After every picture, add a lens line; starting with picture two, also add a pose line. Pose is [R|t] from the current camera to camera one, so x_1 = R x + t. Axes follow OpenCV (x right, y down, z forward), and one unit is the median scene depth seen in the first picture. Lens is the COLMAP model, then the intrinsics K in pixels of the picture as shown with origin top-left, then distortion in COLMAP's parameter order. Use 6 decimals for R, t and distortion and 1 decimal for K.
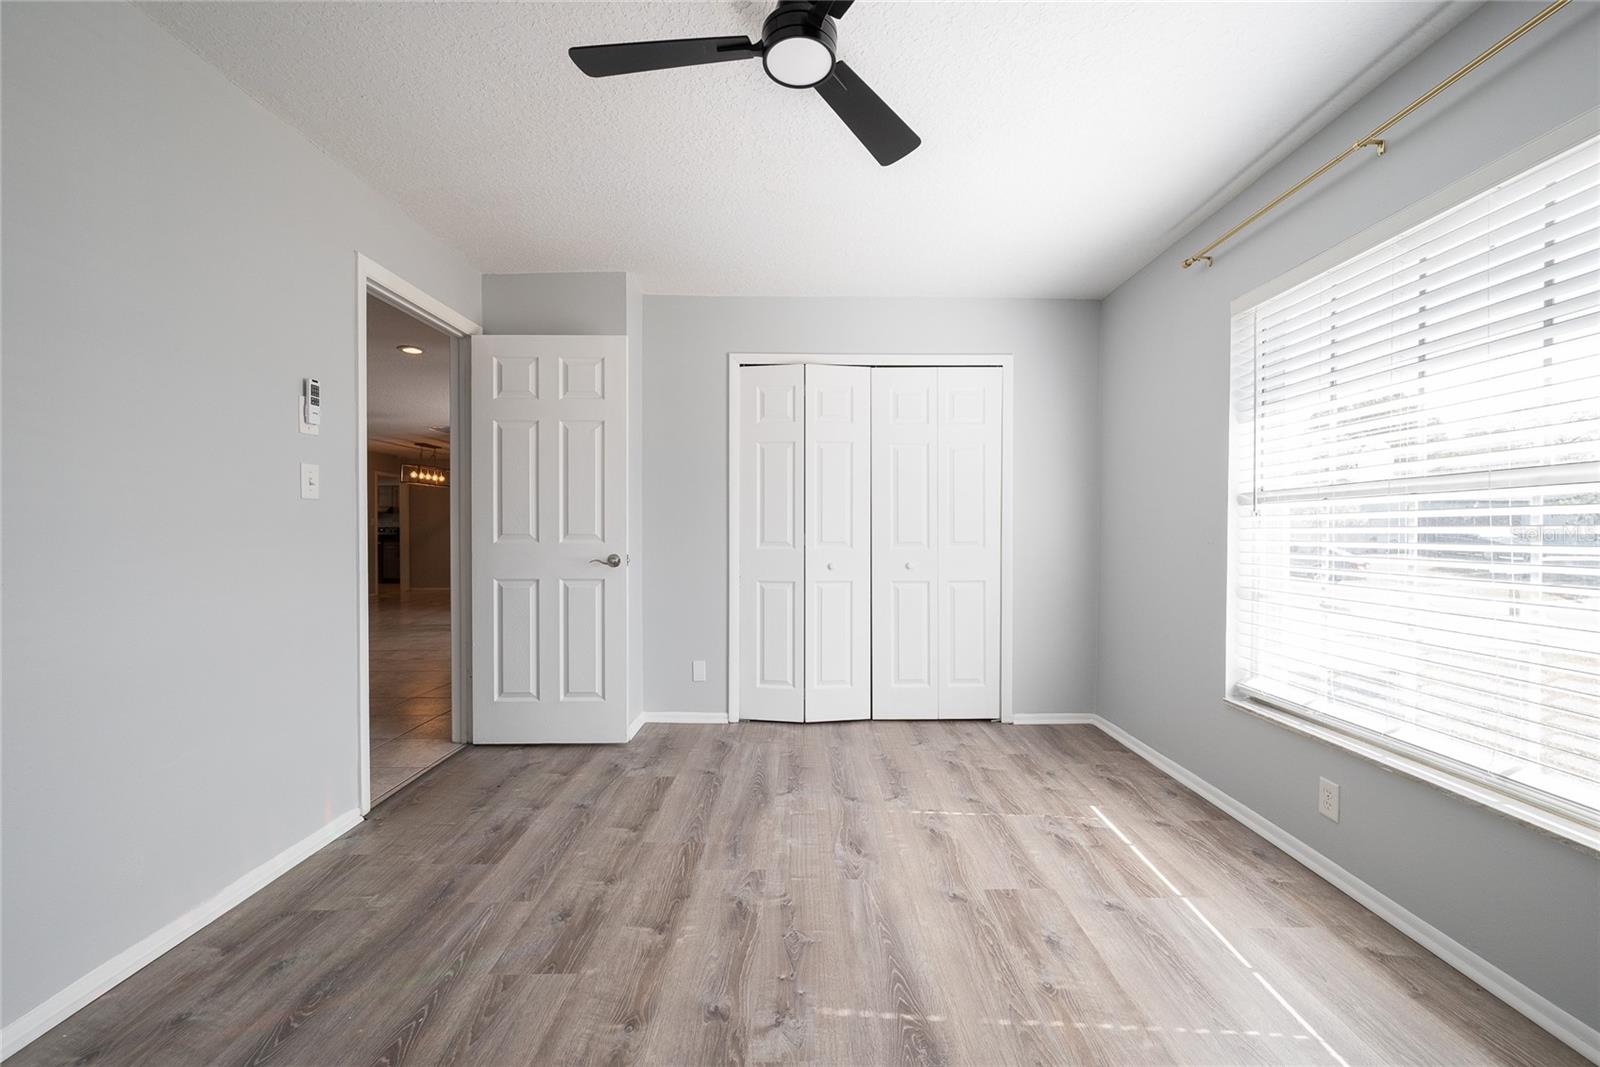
lens RADIAL K [[643.5, 0, 808.2], [0, 643.5, 534.3], [0, 0, 1]] dist [-0.002009, 0.000218]
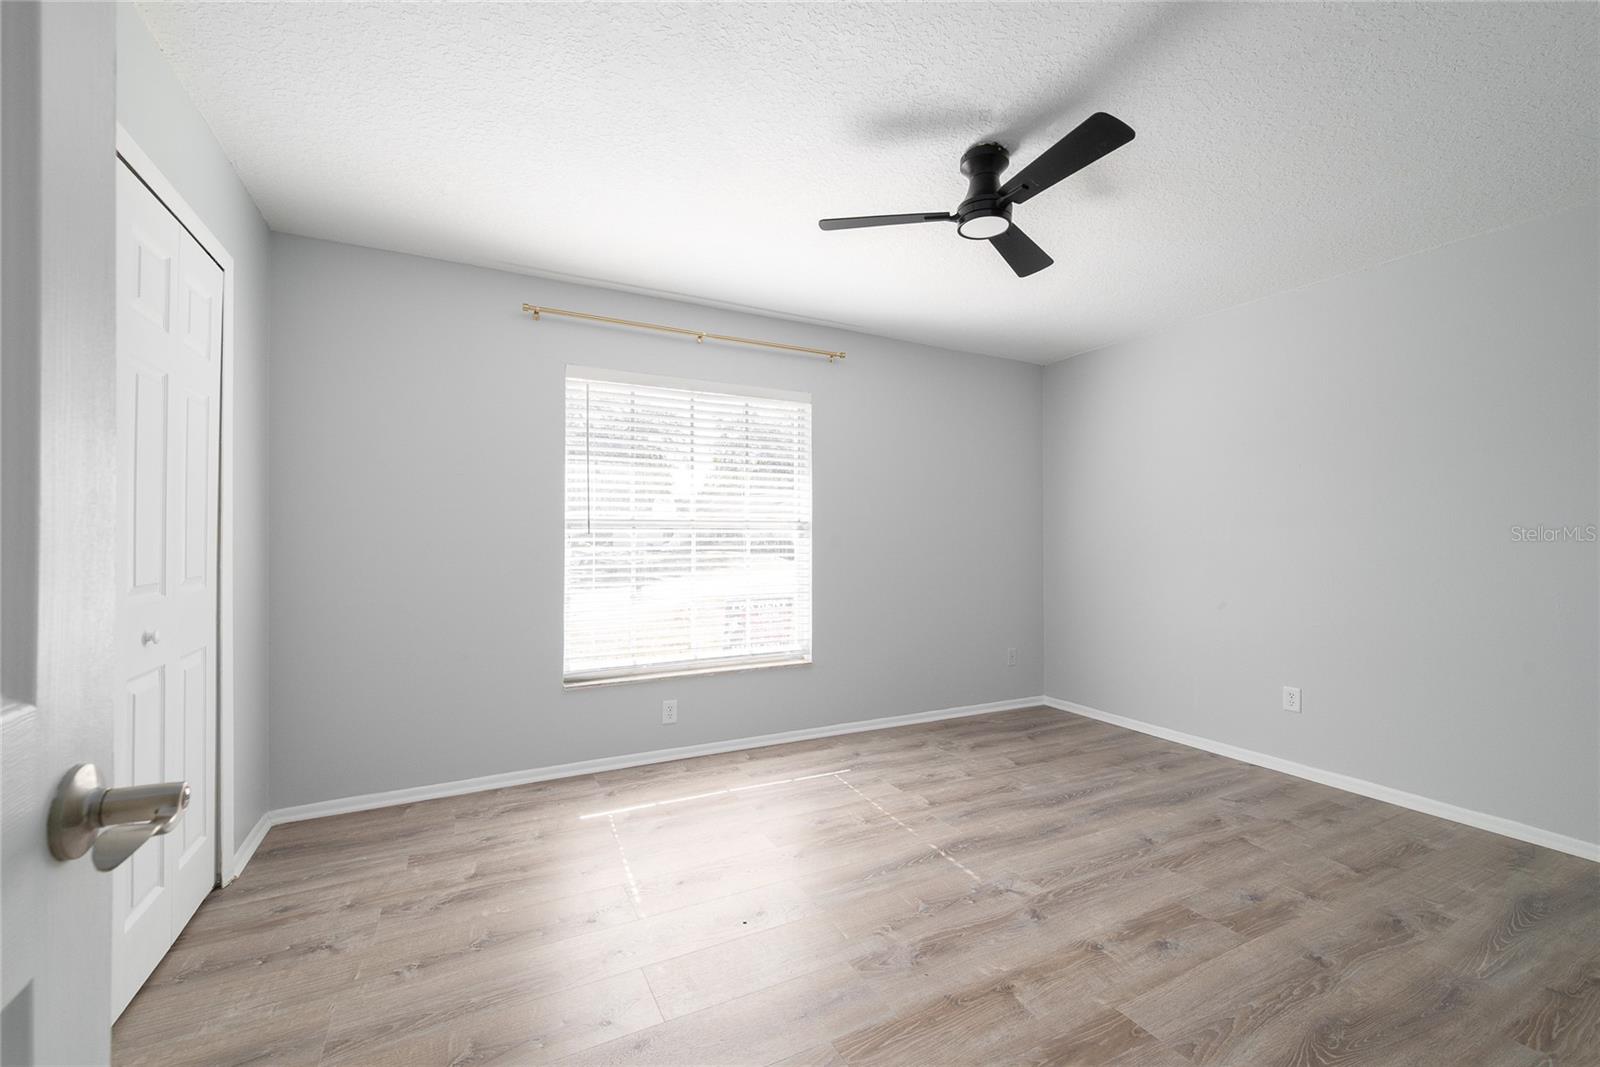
lens RADIAL K [[741.7, 0, 707.4], [0, 741.7, 537.5], [0, 0, 1]] dist [-0.001074, 0.000099]
pose [[-0.431650, 0.001357, 0.902040, -0.791769], [0.007651, 0.999968, 0.002156, -0.031251], [-0.902009, 0.007832, -0.431647, 1.453901]]
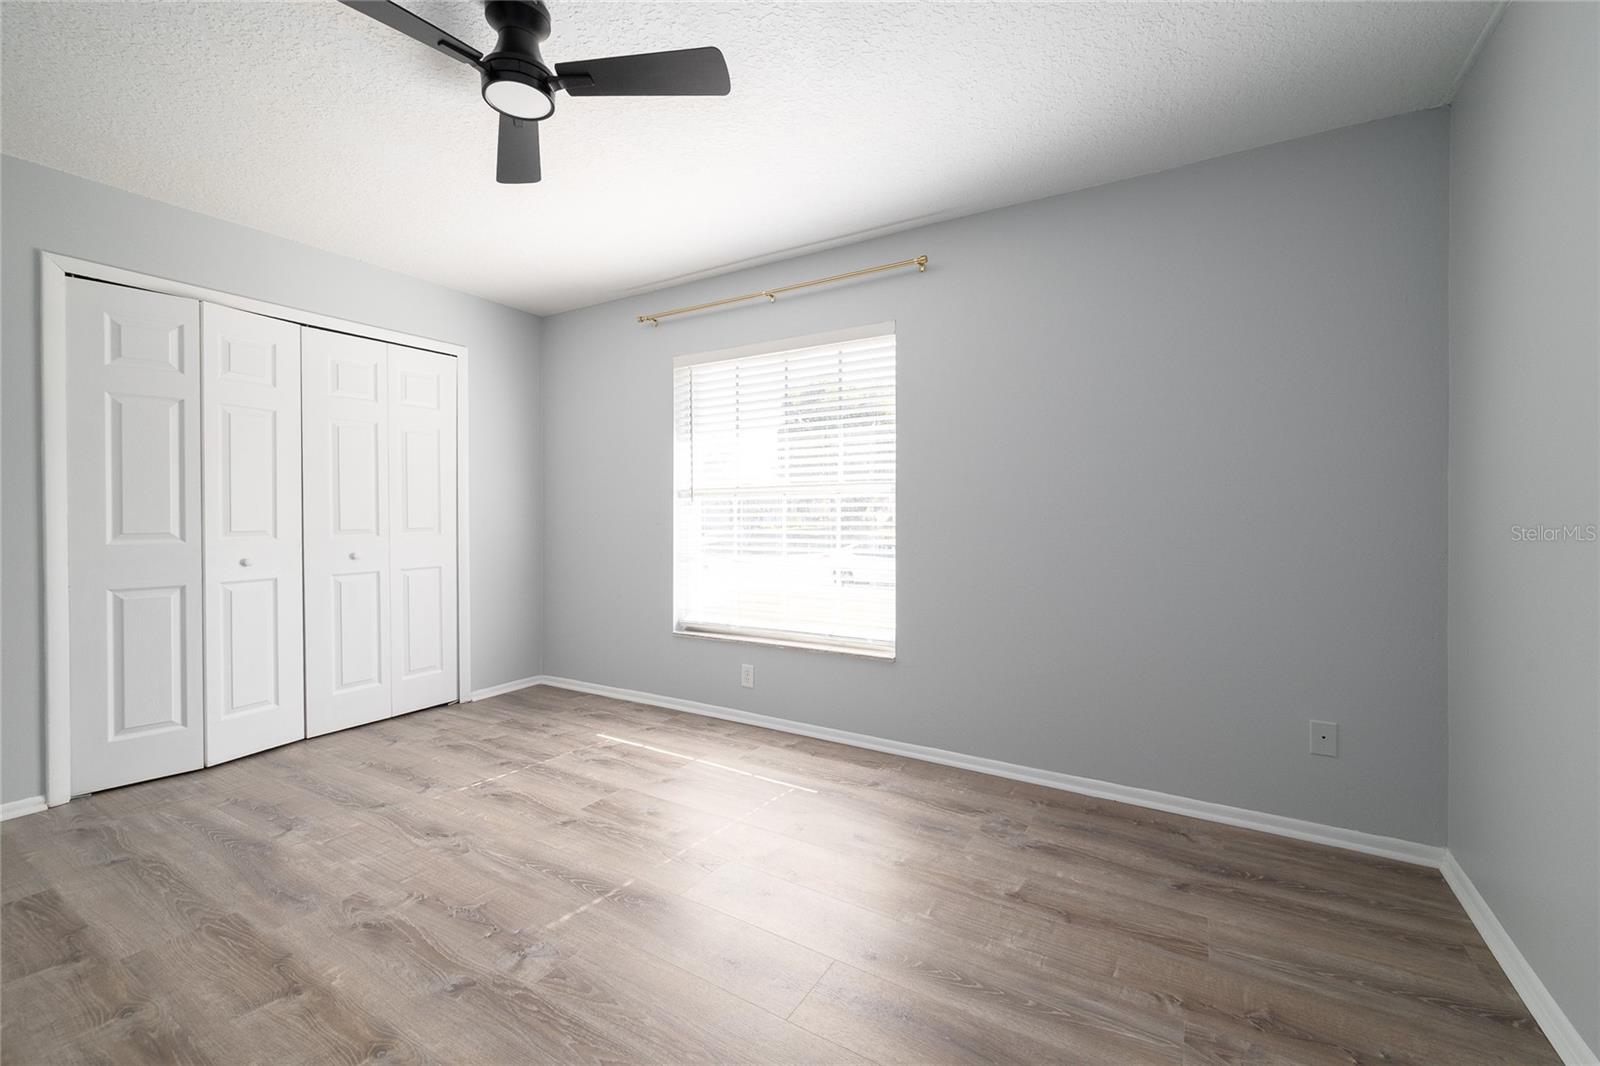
lens RADIAL K [[650.8, 0, 781.3], [0, 650.8, 517.5], [0, 0, 1]] dist [-0.001309, -0.000029]
pose [[0.549372, -0.006959, 0.835549, -0.461416], [0.010321, 0.999946, 0.001542, -0.000135], [-0.835514, 0.007776, 0.549414, -0.002786]]
